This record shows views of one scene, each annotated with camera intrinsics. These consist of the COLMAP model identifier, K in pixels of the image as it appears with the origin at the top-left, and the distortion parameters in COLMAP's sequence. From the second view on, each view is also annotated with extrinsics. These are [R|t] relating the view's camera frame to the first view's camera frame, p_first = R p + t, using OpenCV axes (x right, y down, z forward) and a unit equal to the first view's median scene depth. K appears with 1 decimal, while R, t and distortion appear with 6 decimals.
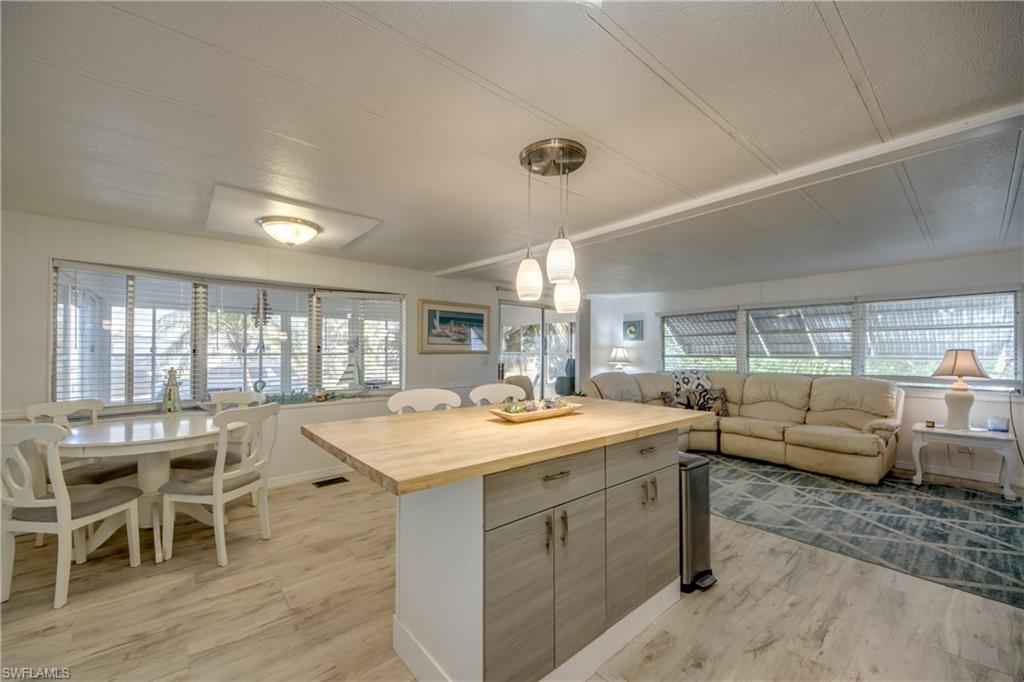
lens RADIAL K [[390.6, 0, 502.6], [0, 390.6, 344.3], [0, 0, 1]] dist [0.007297, -0.011252]
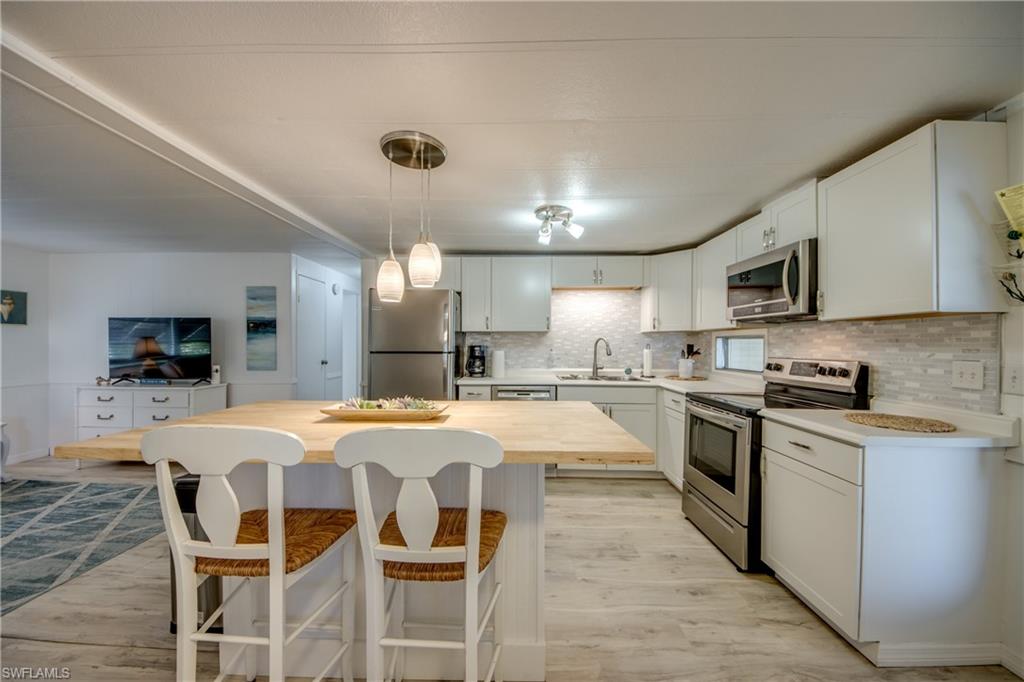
lens RADIAL K [[395.4, 0, 516.5], [0, 395.4, 344.6], [0, 0, 1]] dist [0.015940, -0.013329]
pose [[-0.763638, -0.006505, 0.645612, -0.339118], [-0.015677, 0.999841, -0.008468, 0.016444], [-0.645454, -0.016587, -0.763619, 0.746772]]
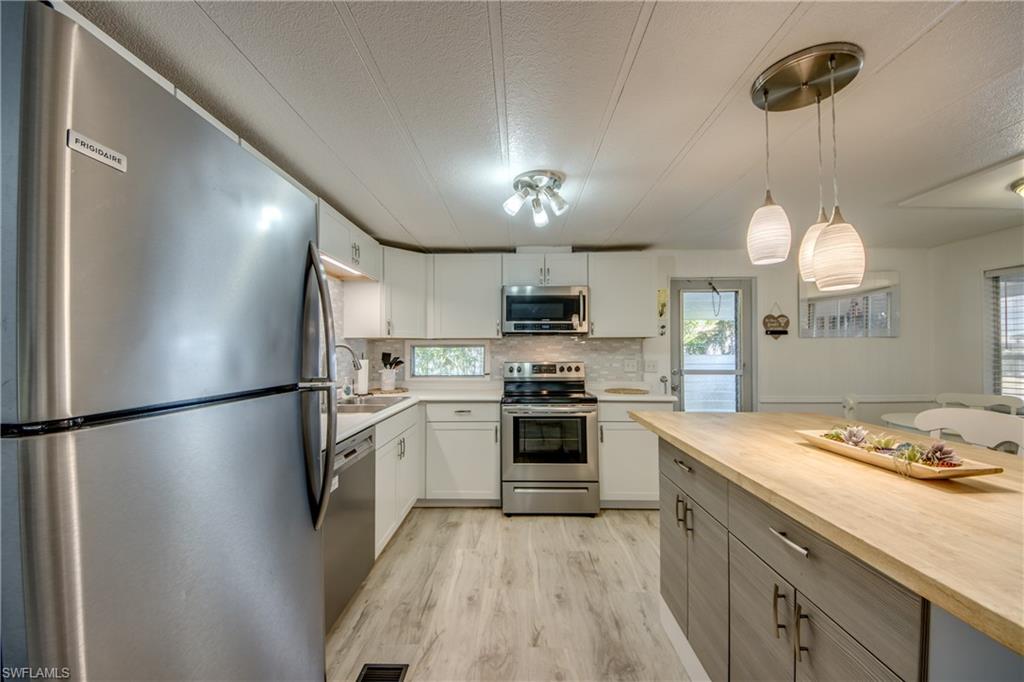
lens RADIAL K [[382.4, 0, 511.2], [0, 382.4, 346.1], [0, 0, 1]] dist [0.051338, -0.029870]
pose [[-0.651255, -0.009937, -0.758794, 0.457740], [0.013544, 0.999603, -0.024715, 0.010236], [0.758738, -0.026373, -0.650862, 0.486466]]
